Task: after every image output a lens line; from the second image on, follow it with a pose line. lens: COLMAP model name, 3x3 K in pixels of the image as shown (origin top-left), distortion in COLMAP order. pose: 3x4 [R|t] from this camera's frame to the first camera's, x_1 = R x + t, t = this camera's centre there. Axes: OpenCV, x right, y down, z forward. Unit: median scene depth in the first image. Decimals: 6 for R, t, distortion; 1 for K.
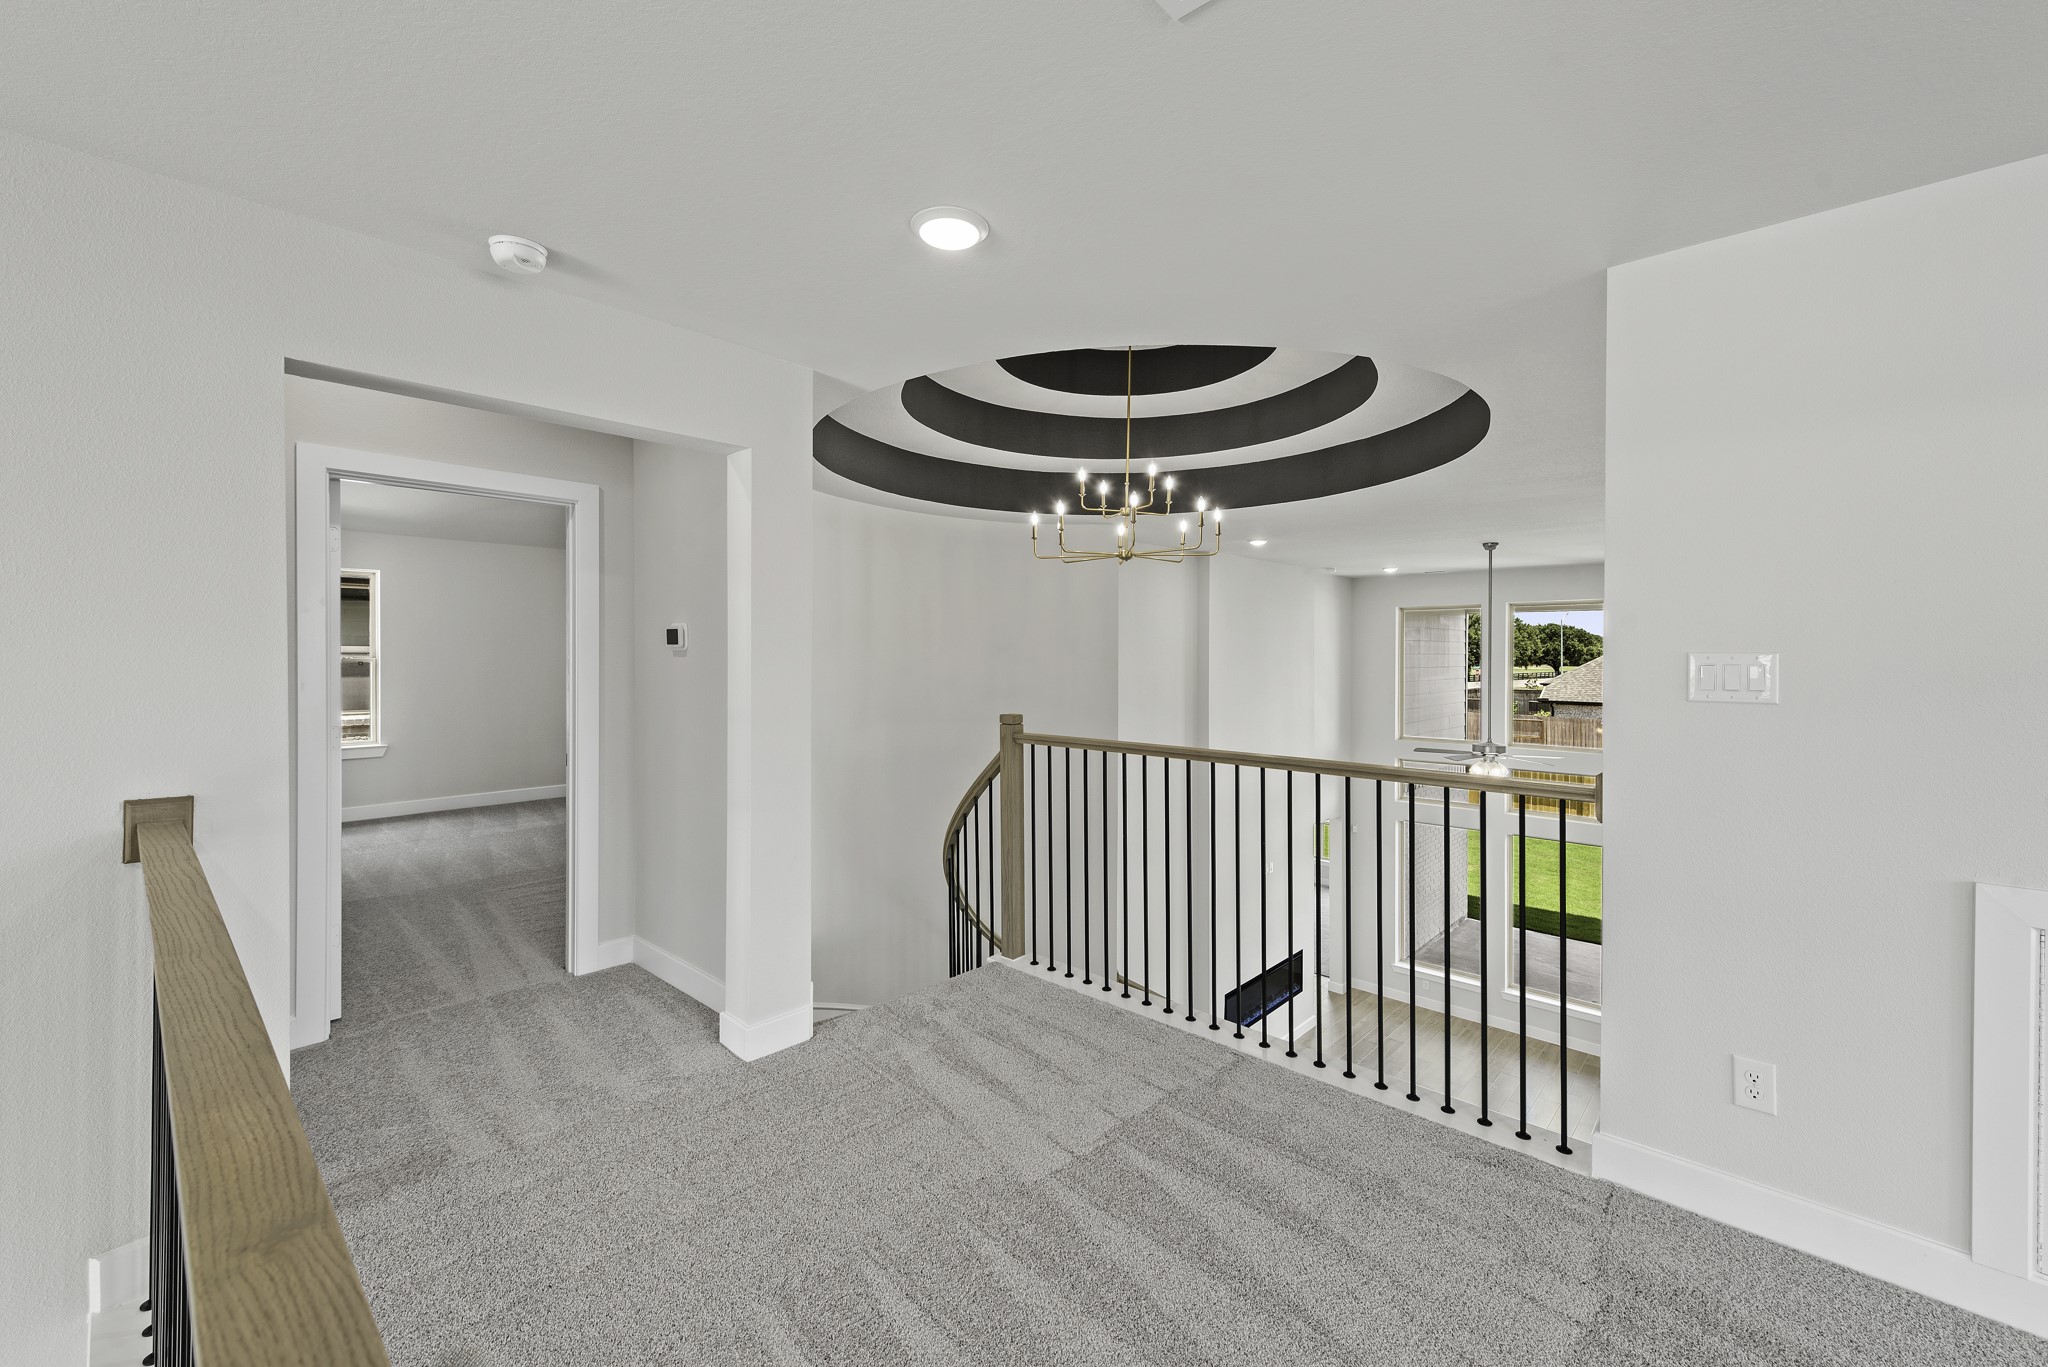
lens RADIAL K [[834.8, 0, 1026.9], [0, 834.8, 647.5], [0, 0, 1]] dist [0.003494, -0.001964]
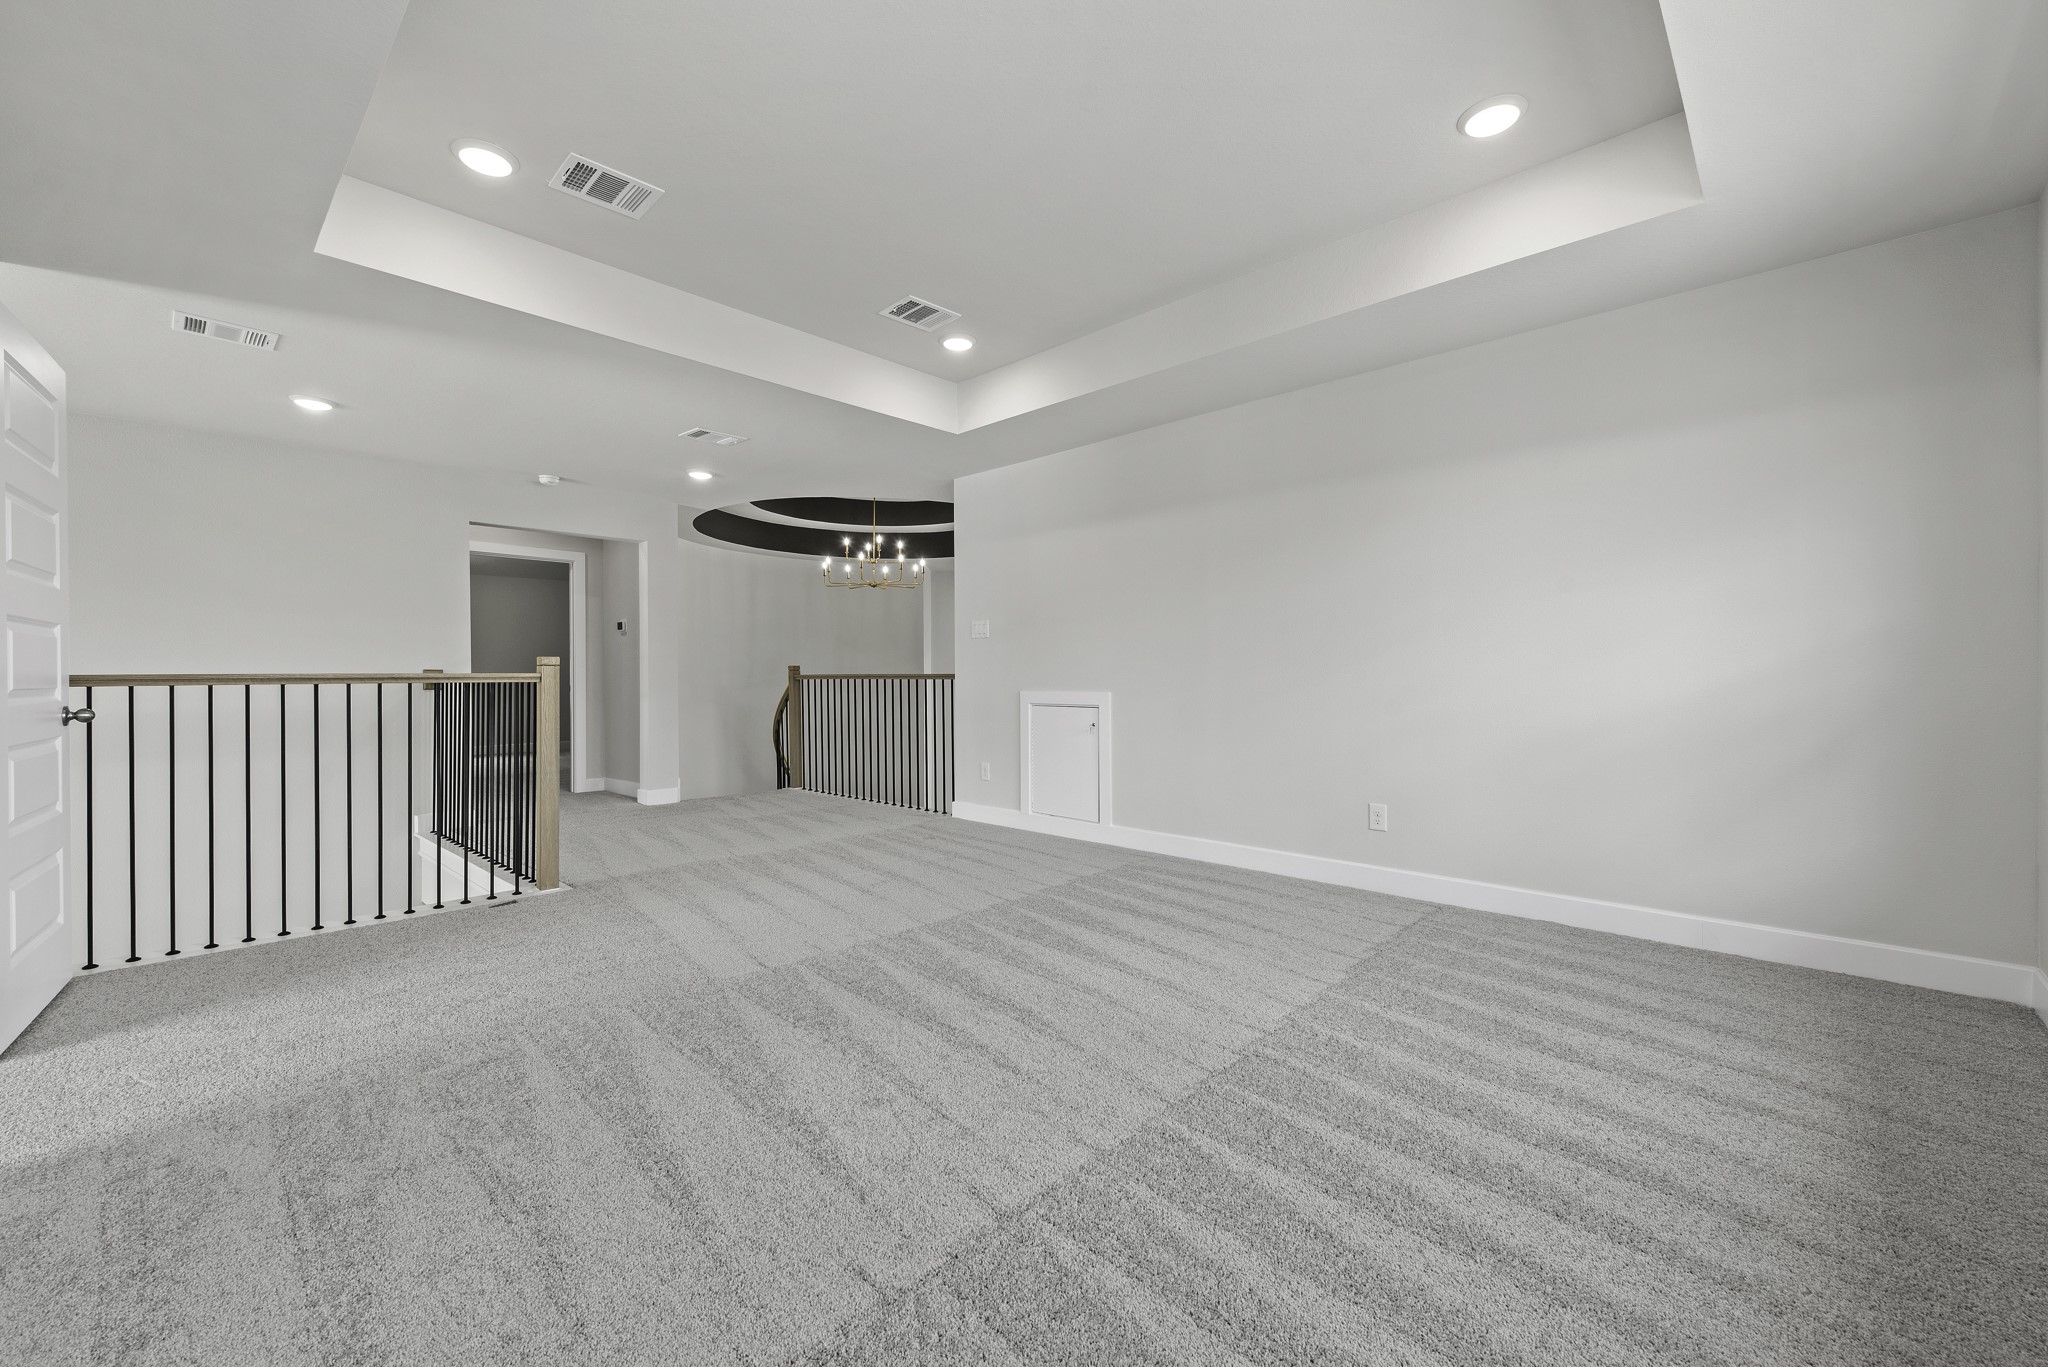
lens RADIAL K [[834.8, 0, 1030.3], [0, 834.8, 671.2], [0, 0, 1]] dist [0.003494, -0.001964]
pose [[0.999982, -0.005134, -0.003127, 0.454401], [0.005142, 0.999984, 0.002417, 0.075596], [0.003114, -0.002433, 0.999992, -0.811056]]
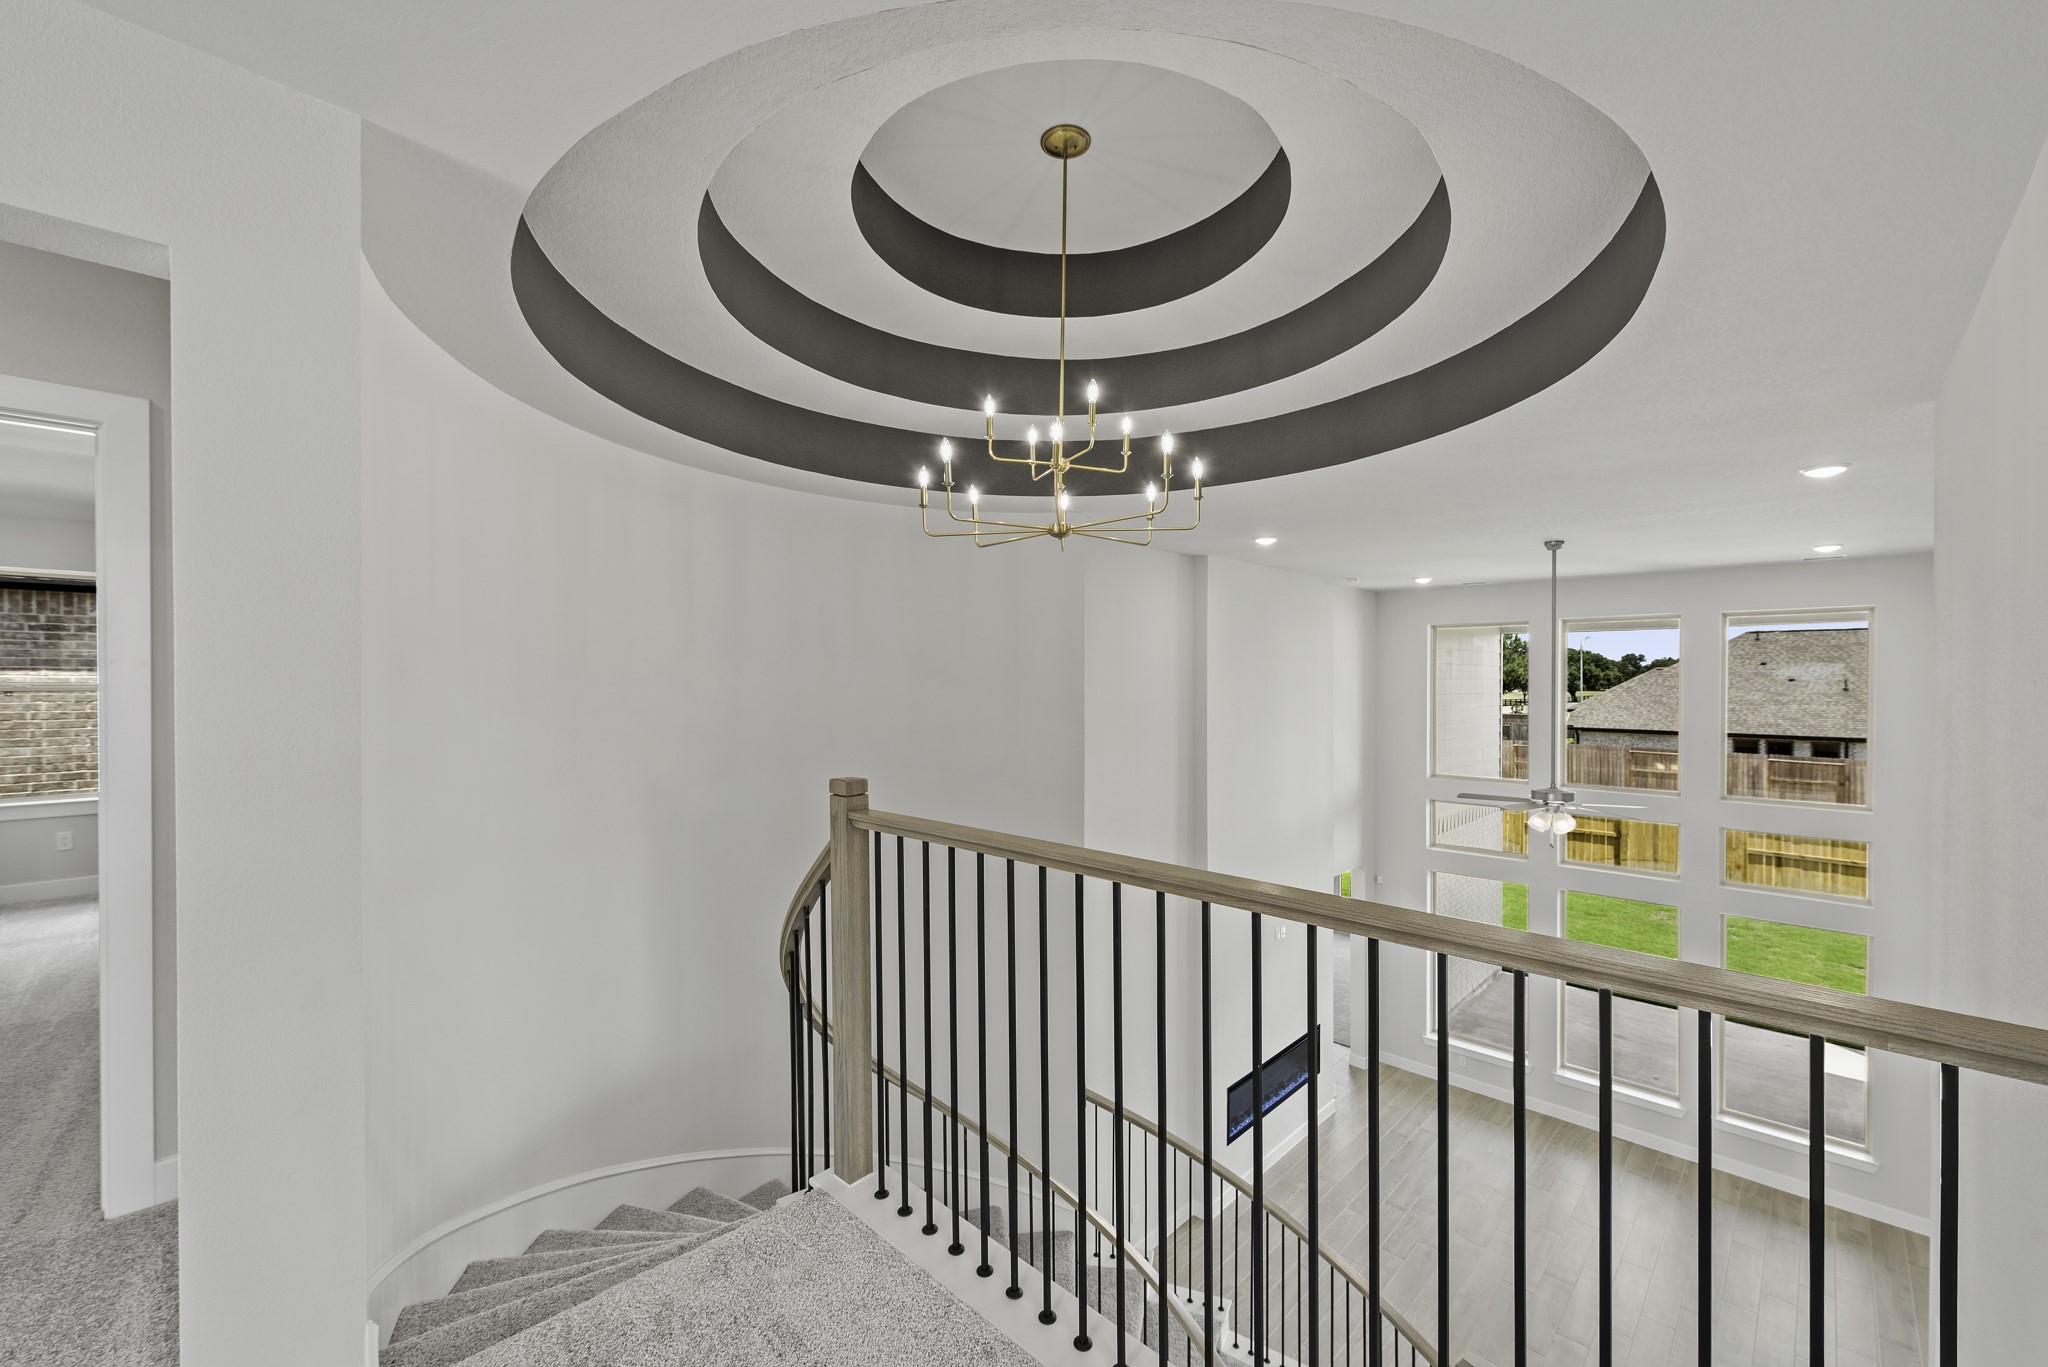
lens RADIAL K [[834.8, 0, 1031.2], [0, 834.8, 685.7], [0, 0, 1]] dist [0.003494, -0.001964]
pose [[0.999941, -0.003269, -0.010316, 0.100126], [0.003408, 0.999904, 0.013467, 0.003192], [0.010271, -0.013501, 0.999856, 0.326941]]
